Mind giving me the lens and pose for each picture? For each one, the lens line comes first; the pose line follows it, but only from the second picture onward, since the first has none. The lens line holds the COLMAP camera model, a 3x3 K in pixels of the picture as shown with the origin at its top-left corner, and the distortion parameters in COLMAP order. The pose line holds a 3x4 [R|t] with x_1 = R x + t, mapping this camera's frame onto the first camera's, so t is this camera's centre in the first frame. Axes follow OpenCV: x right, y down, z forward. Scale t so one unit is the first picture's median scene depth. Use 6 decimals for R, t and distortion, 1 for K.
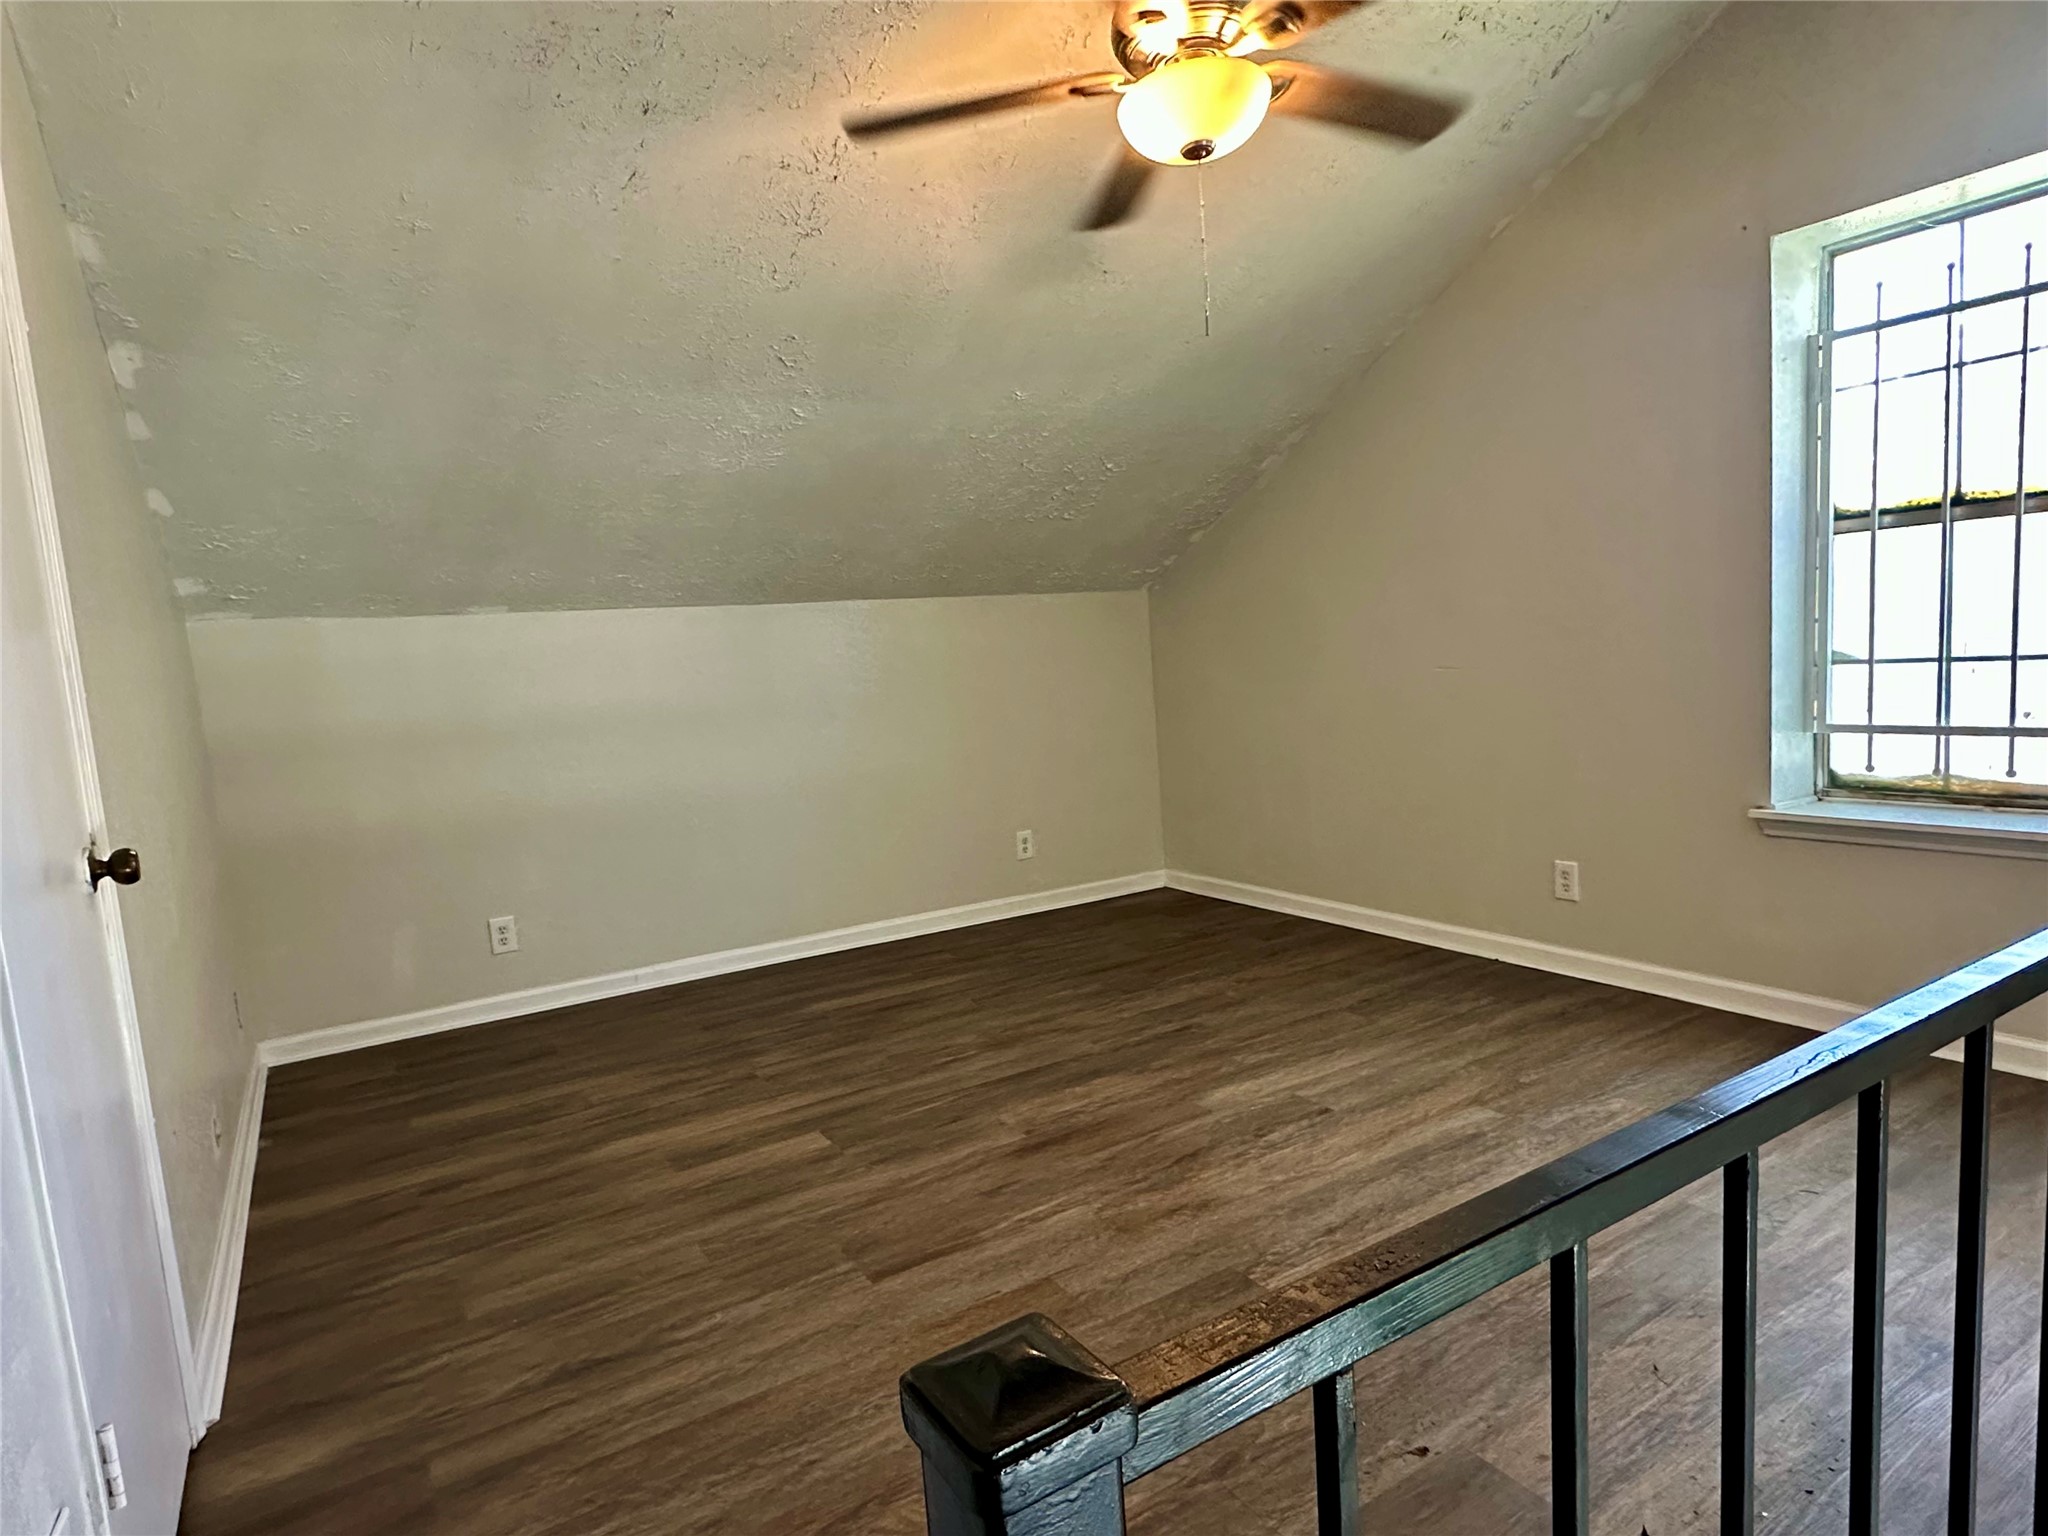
lens RADIAL K [[1140.7, 0, 1023.4], [0, 1140.7, 775.0], [0, 0, 1]] dist [0.002778, 0.000099]
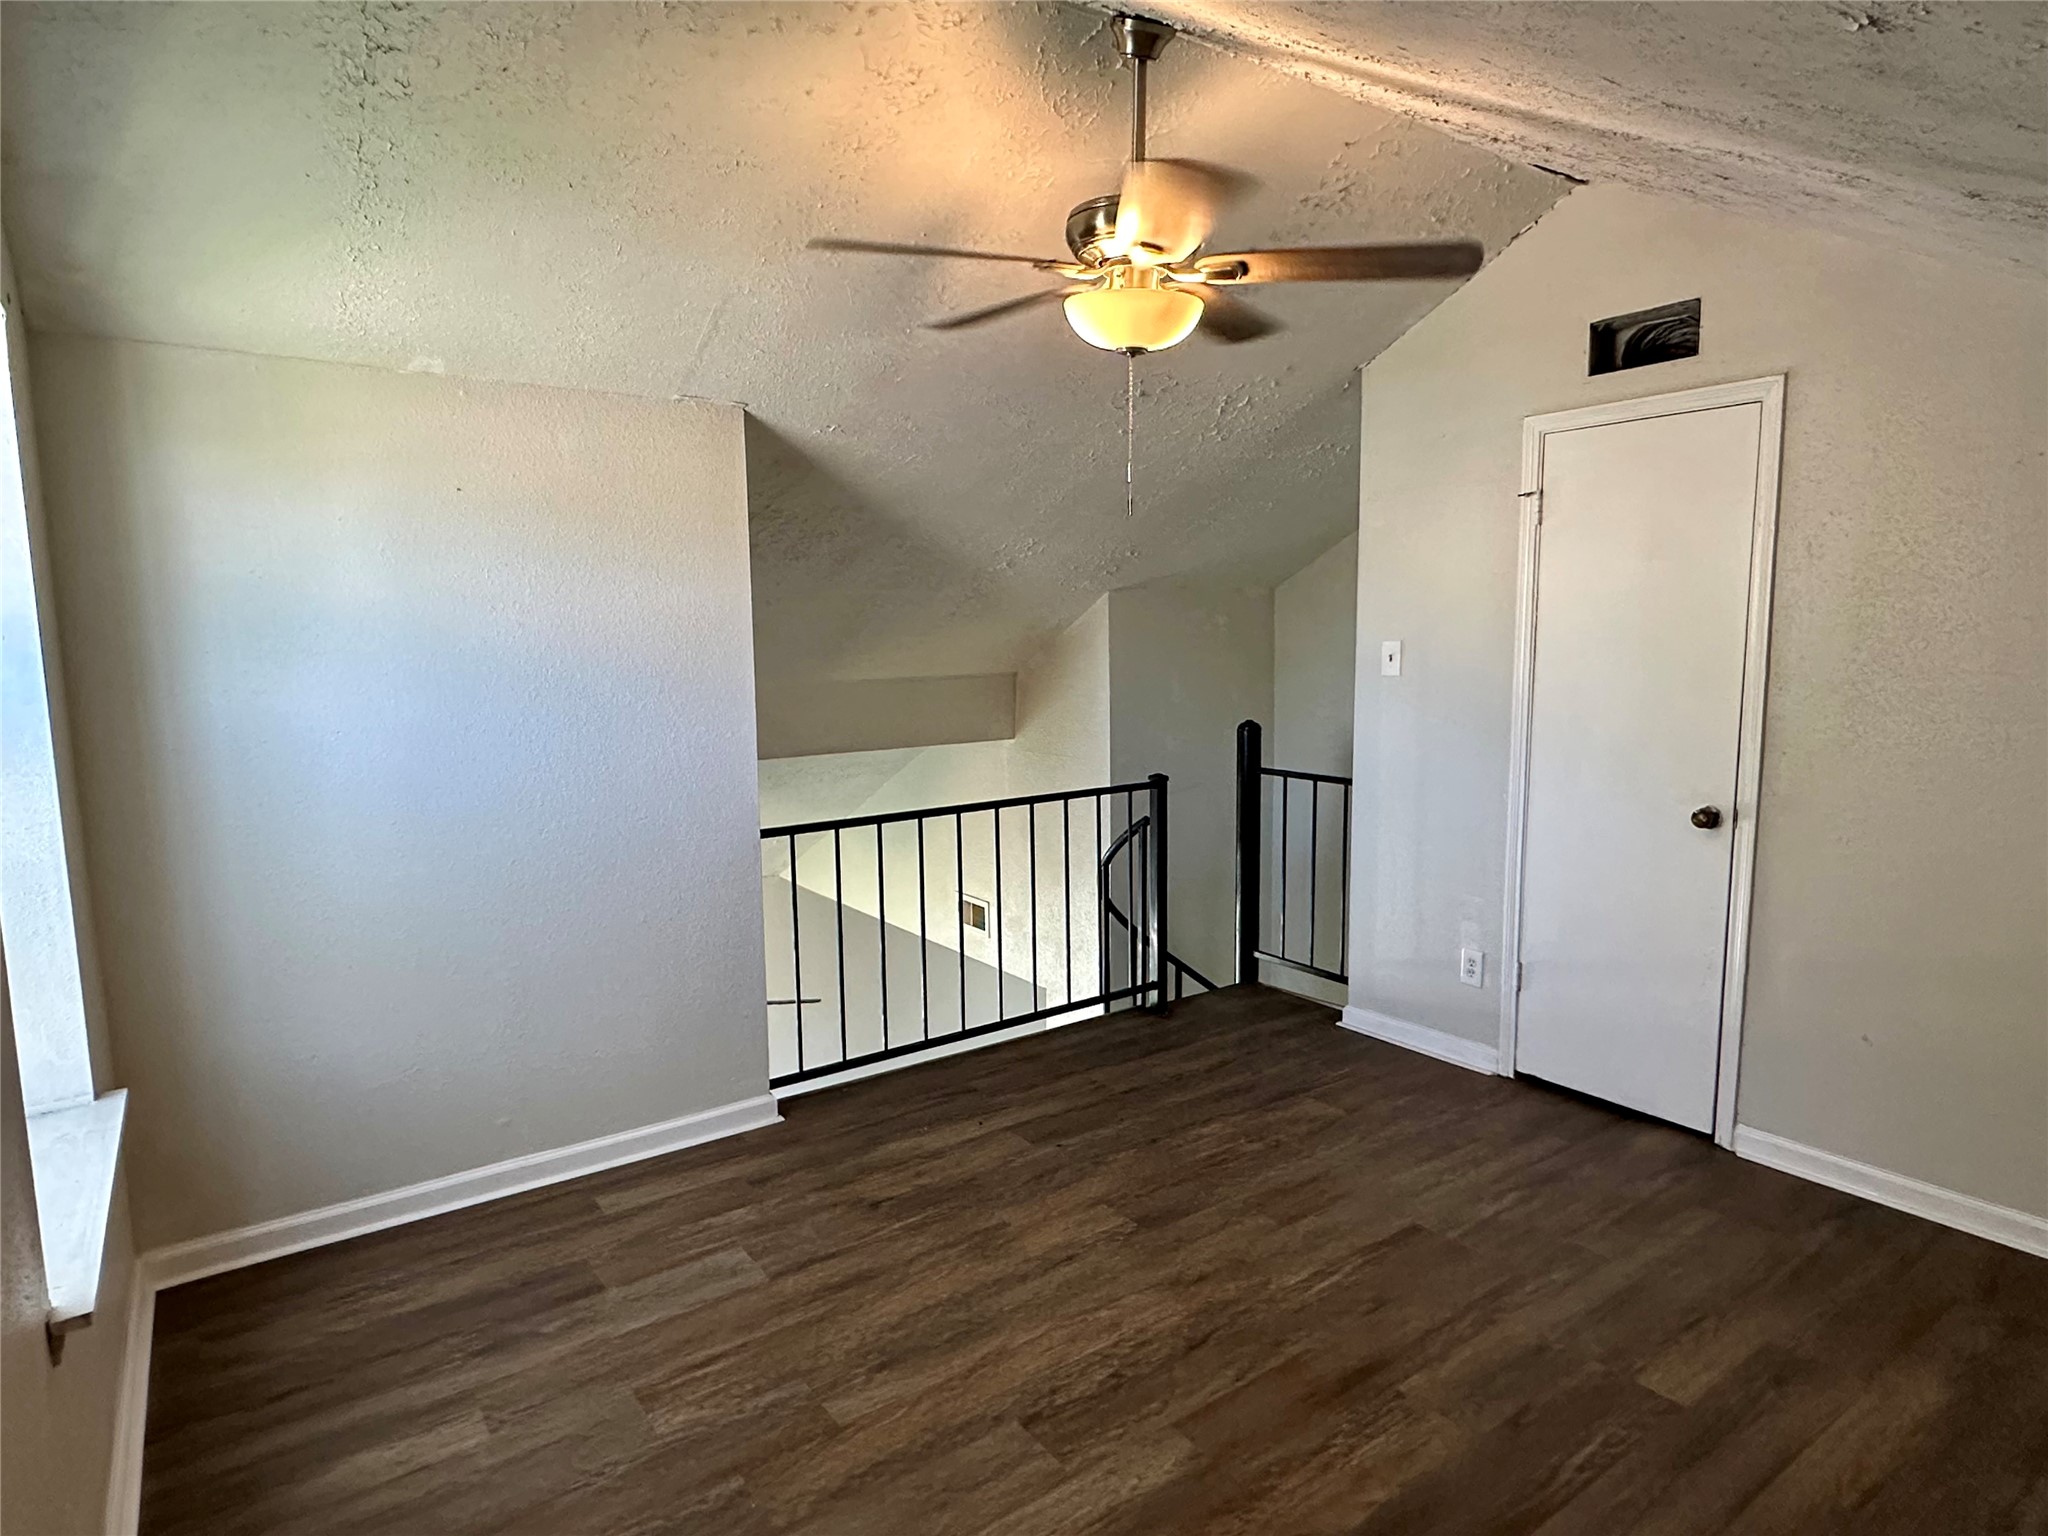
lens RADIAL K [[1140.7, 0, 1024.2], [0, 1140.7, 770.9], [0, 0, 1]] dist [0.002778, 0.000099]
pose [[-0.994698, 0.087546, -0.053957, 0.299206], [0.072832, 0.970131, 0.231390, -0.351259], [0.072603, 0.226233, -0.971364, 1.829768]]
